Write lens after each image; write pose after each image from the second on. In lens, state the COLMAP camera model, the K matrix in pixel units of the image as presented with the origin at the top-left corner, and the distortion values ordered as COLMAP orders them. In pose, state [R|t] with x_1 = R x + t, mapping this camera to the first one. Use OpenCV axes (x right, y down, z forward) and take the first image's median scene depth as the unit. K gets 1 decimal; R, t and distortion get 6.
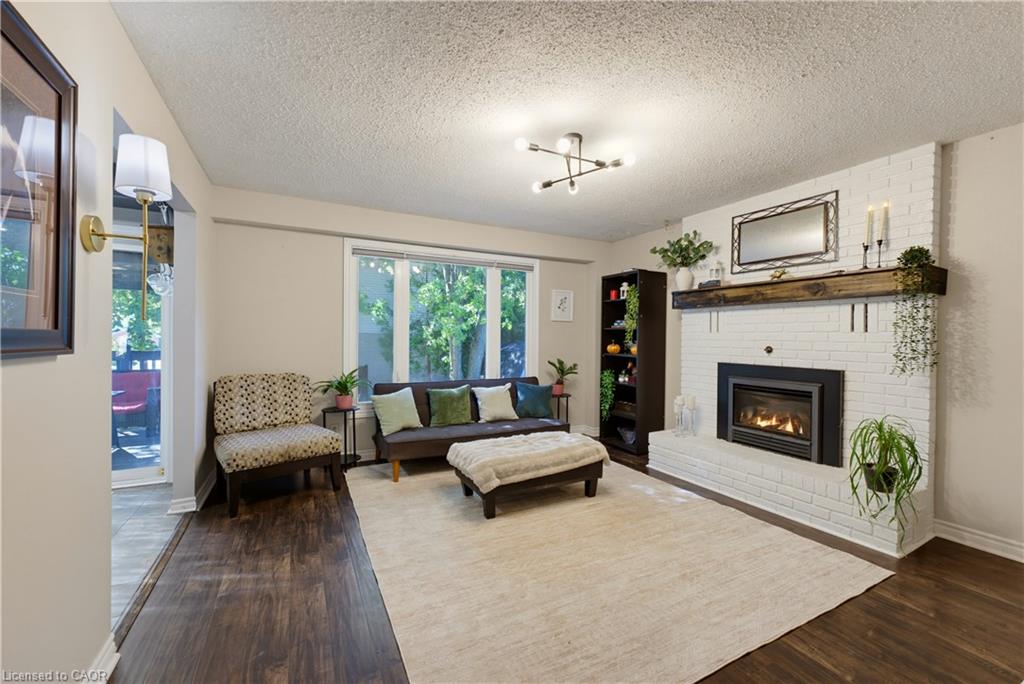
lens RADIAL K [[409.8, 0, 510.3], [0, 409.8, 337.7], [0, 0, 1]] dist [0.000216, -0.000012]
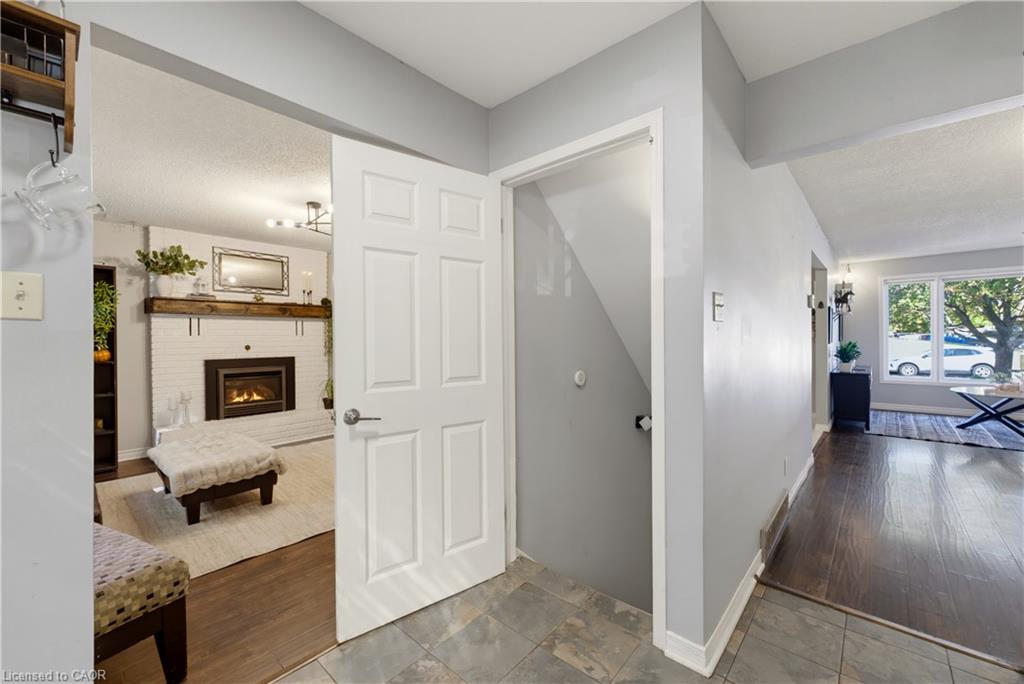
lens RADIAL K [[409.8, 0, 511.4], [0, 409.8, 338.8], [0, 0, 1]] dist [0.000216, -0.000012]
pose [[-0.344061, -0.010746, 0.938886, -1.069176], [0.004927, 0.999900, 0.013250, -0.017156], [-0.938934, 0.009184, -0.343973, 0.610711]]
